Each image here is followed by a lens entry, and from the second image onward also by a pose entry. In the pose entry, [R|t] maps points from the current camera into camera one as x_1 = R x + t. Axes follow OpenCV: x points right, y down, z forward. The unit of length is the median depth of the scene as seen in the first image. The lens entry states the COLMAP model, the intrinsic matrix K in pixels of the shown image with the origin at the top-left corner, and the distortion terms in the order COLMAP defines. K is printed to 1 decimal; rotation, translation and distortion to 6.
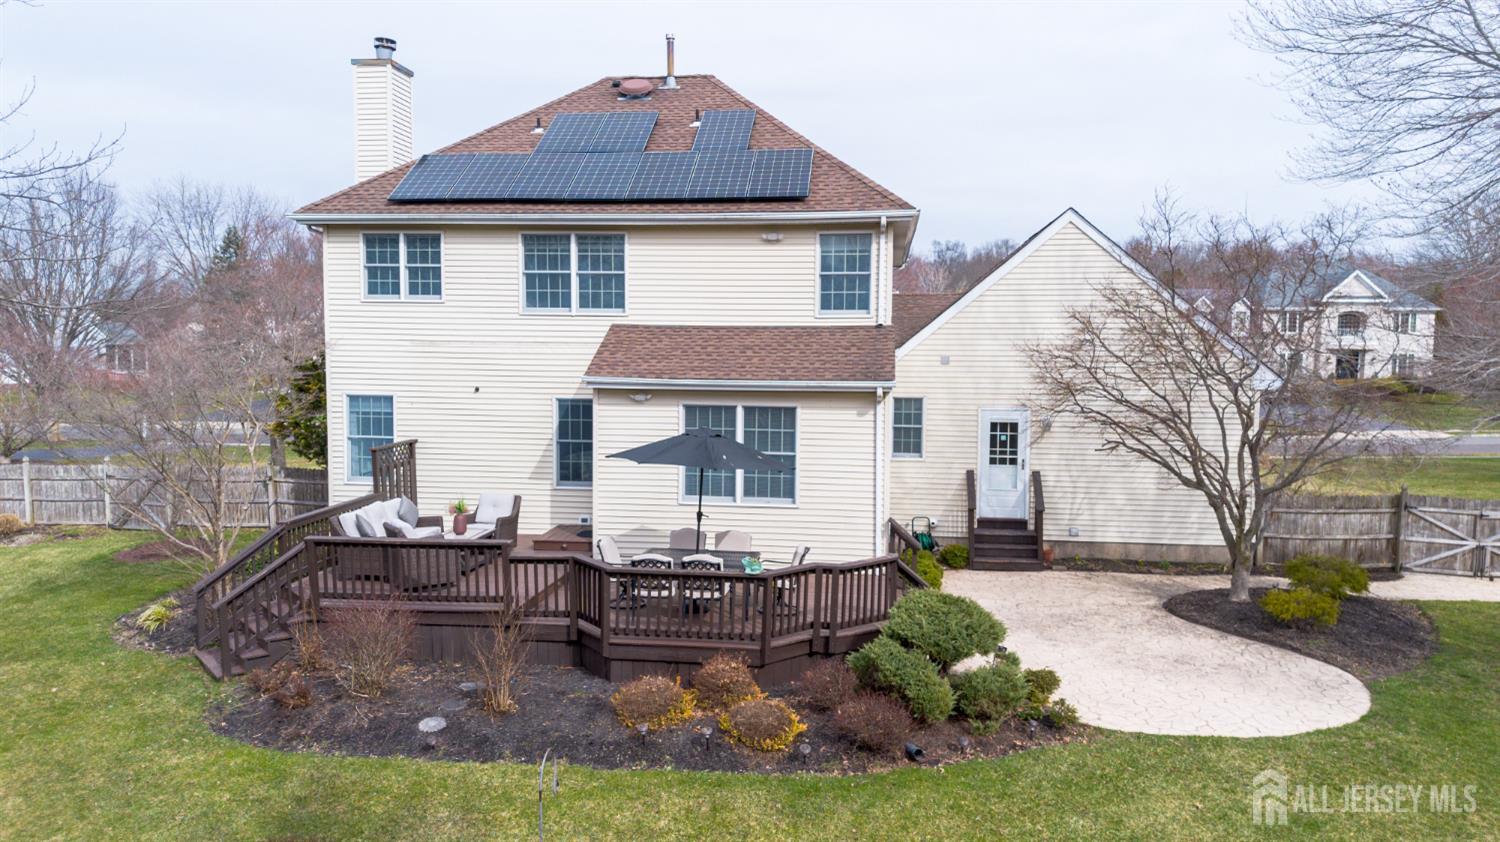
lens RADIAL K [[1046.7, 0, 738.0], [0, 1046.7, 429.4], [0, 0, 1]] dist [0.083958, -0.079548]
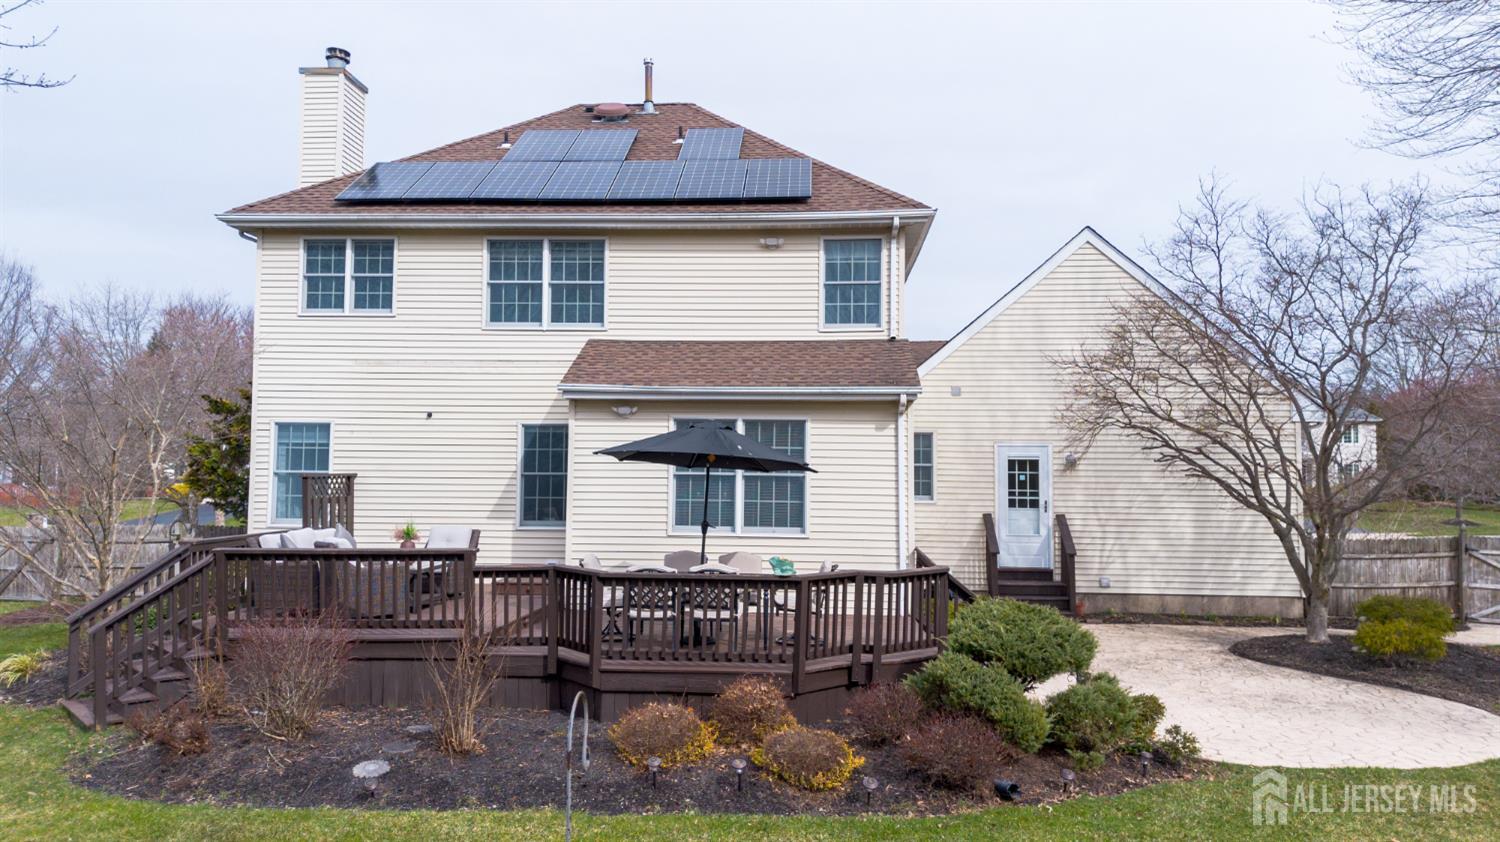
lens RADIAL K [[1046.7, 0, 738.0], [0, 1046.7, 429.4], [0, 0, 1]] dist [0.083958, -0.079548]
pose [[0.998260, 0.004444, 0.058790, -0.047766], [0.003025, 0.991981, -0.126351, 0.088942], [-0.058880, 0.126309, 0.990242, 0.132465]]
